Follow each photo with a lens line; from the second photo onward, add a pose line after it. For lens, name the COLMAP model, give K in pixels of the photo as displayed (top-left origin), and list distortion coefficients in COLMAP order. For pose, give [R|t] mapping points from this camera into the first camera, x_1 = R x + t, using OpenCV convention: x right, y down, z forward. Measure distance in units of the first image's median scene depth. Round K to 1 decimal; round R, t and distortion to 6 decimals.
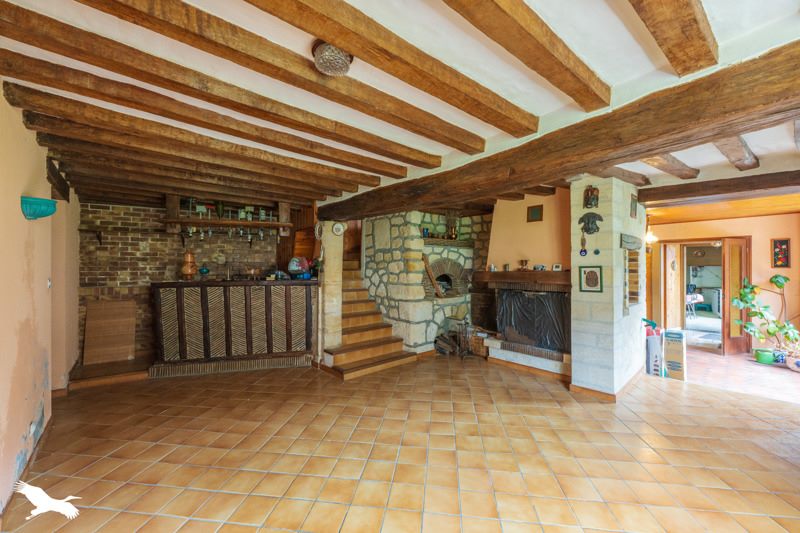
lens RADIAL K [[316.8, 0, 400.0], [0, 316.8, 266.5], [0, 0, 1]] dist [0.001038, -0.000302]
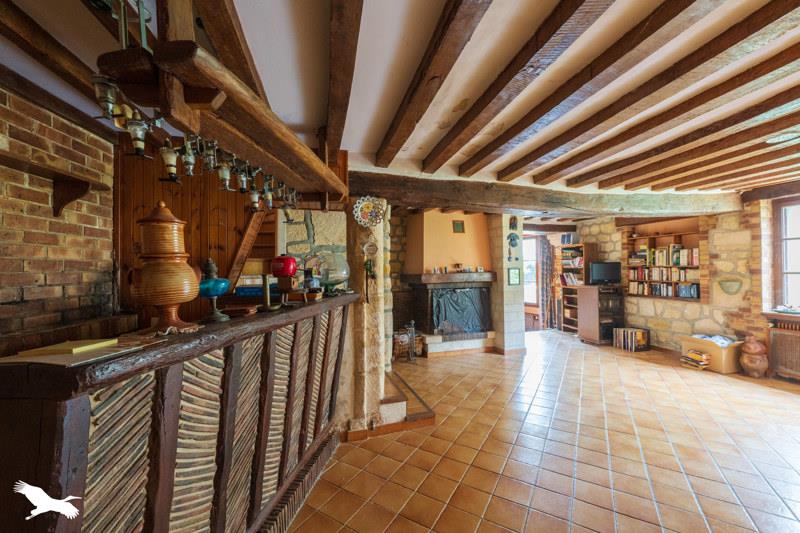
lens RADIAL K [[316.8, 0, 400.0], [0, 316.8, 266.5], [0, 0, 1]] dist [0.001038, -0.000302]
pose [[0.395781, 0.004907, 0.918332, -0.984252], [0.010499, 0.999896, -0.009868, -0.000277], [-0.918285, 0.013547, 0.395689, 0.870856]]
